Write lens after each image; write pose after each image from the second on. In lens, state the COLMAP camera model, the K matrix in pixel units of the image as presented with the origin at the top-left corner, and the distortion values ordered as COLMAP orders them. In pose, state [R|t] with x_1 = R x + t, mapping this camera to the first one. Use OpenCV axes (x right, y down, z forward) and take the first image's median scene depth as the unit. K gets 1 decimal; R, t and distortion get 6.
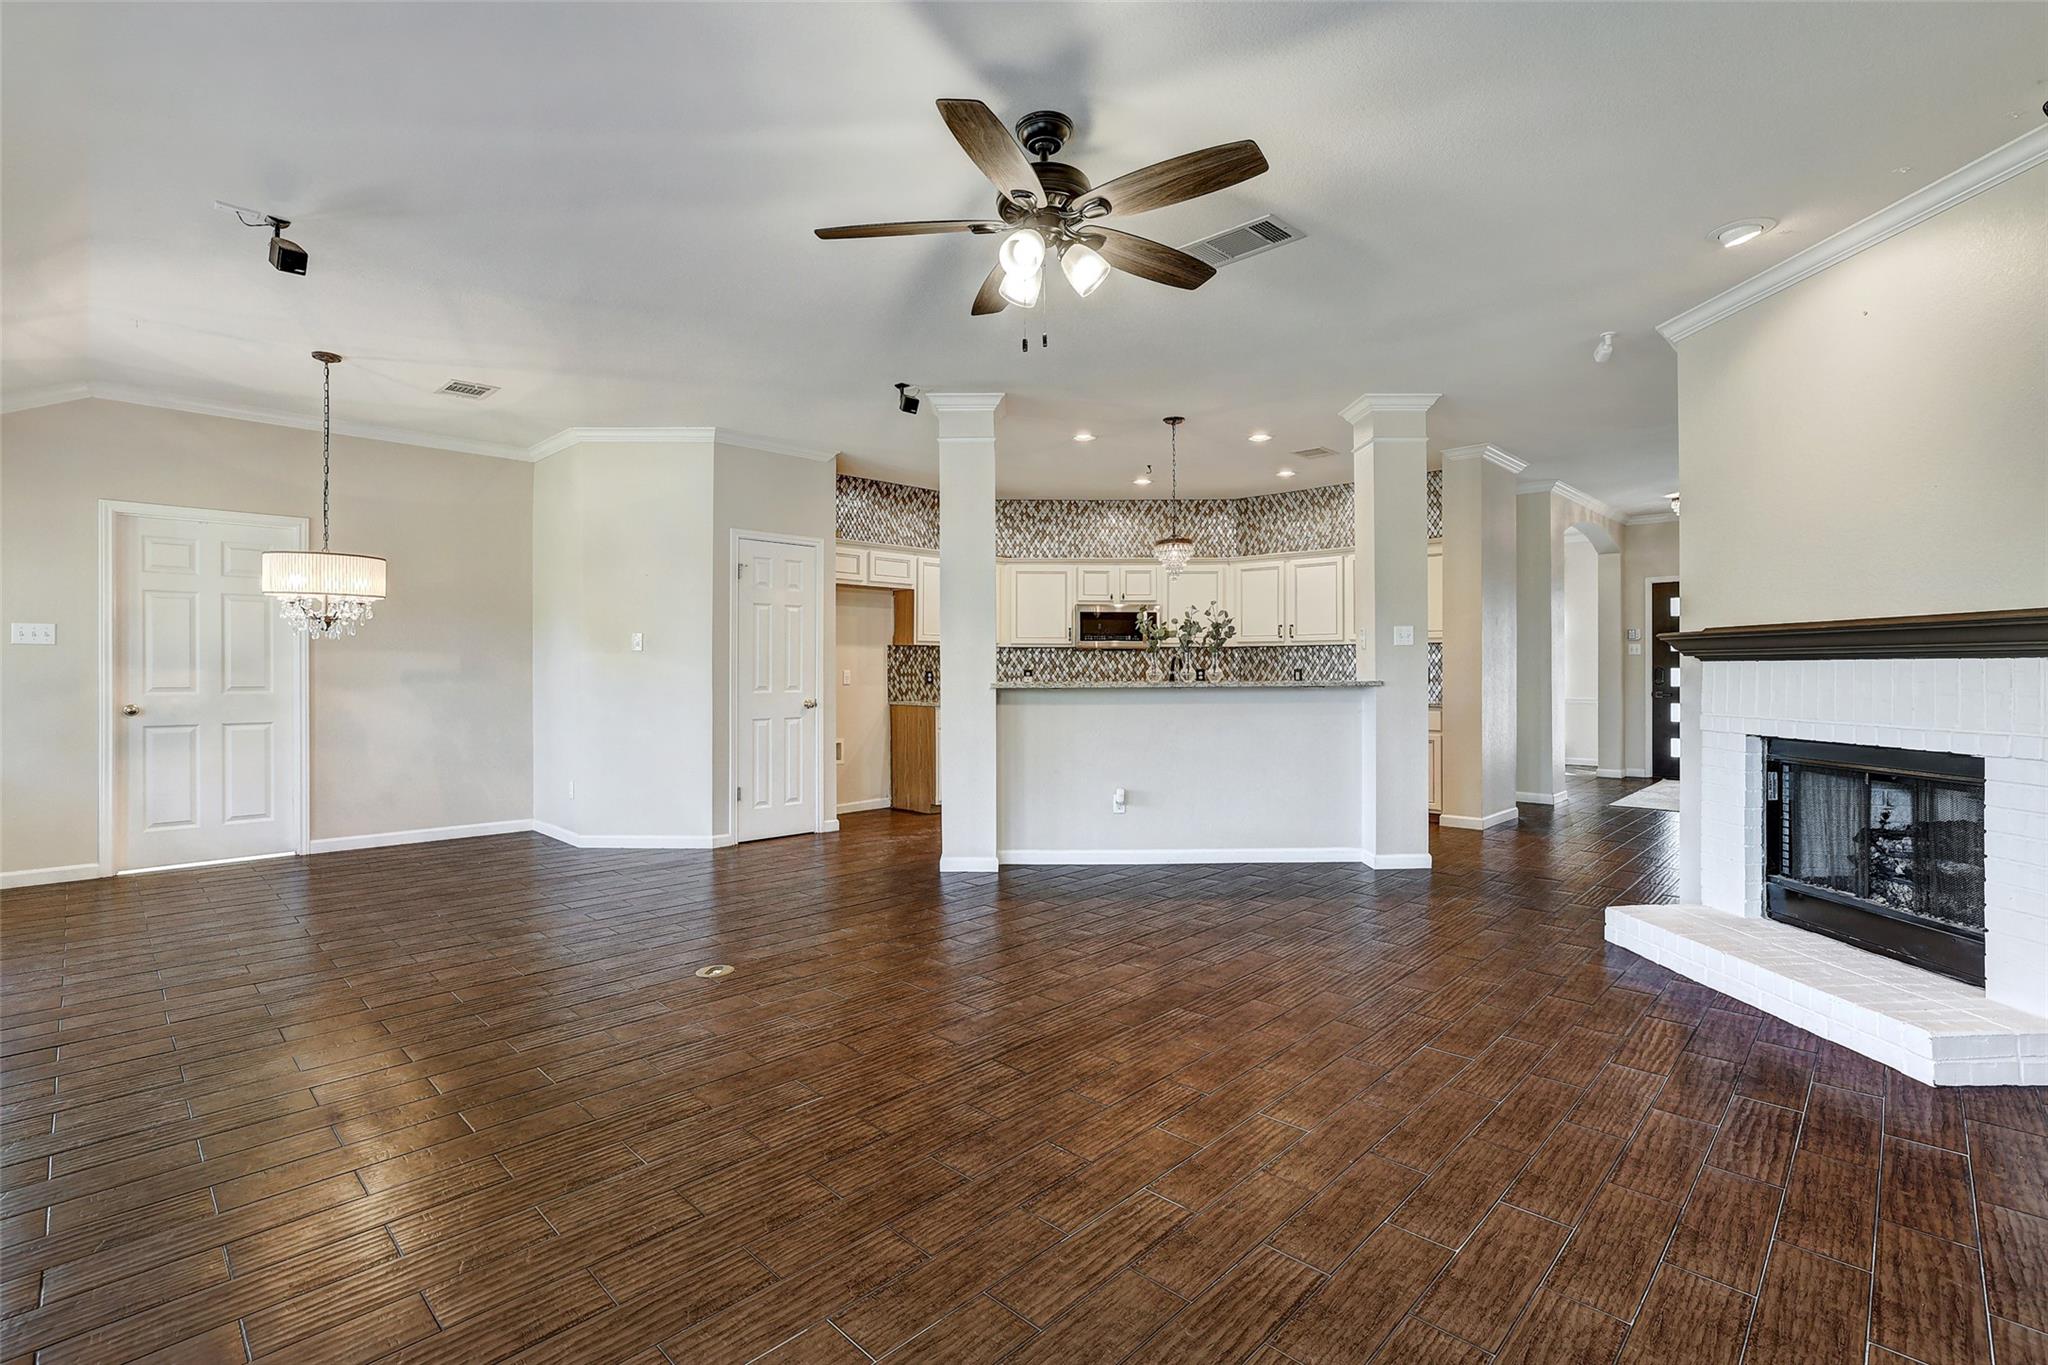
lens RADIAL K [[920.8, 0, 1016.6], [0, 920.8, 672.5], [0, 0, 1]] dist [-0.048088, -0.000065]
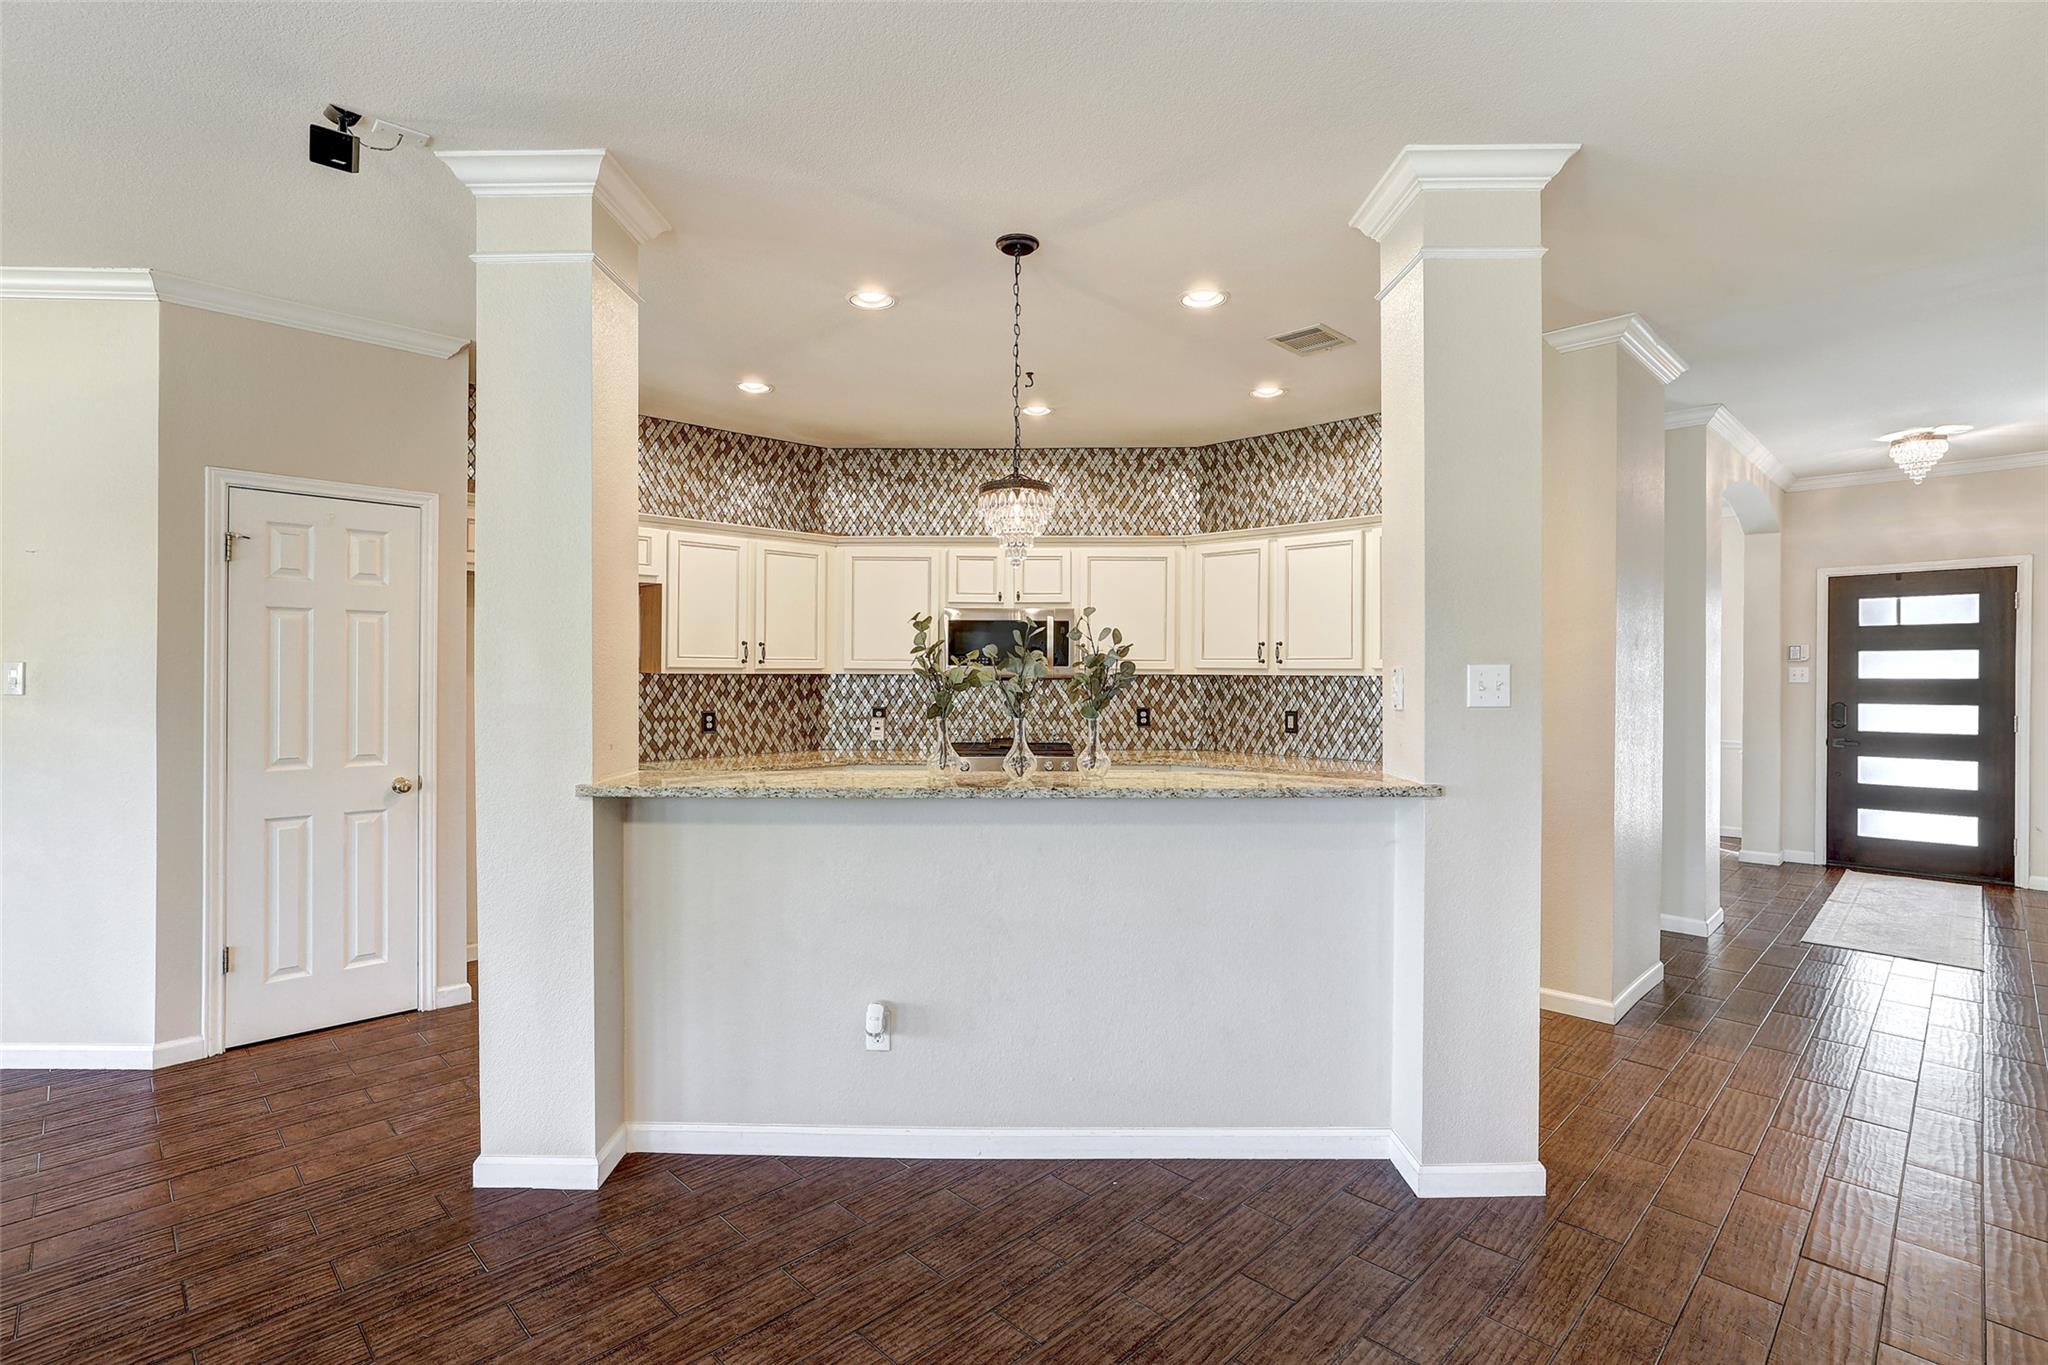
lens RADIAL K [[953.4, 0, 1015.5], [0, 953.4, 671.0], [0, 0, 1]] dist [-0.029697, 0.000041]
pose [[0.999825, 0.004623, -0.018111, 0.126714], [-0.004667, 0.999986, -0.002395, -0.028792], [0.018100, 0.002479, 0.999833, 0.336184]]
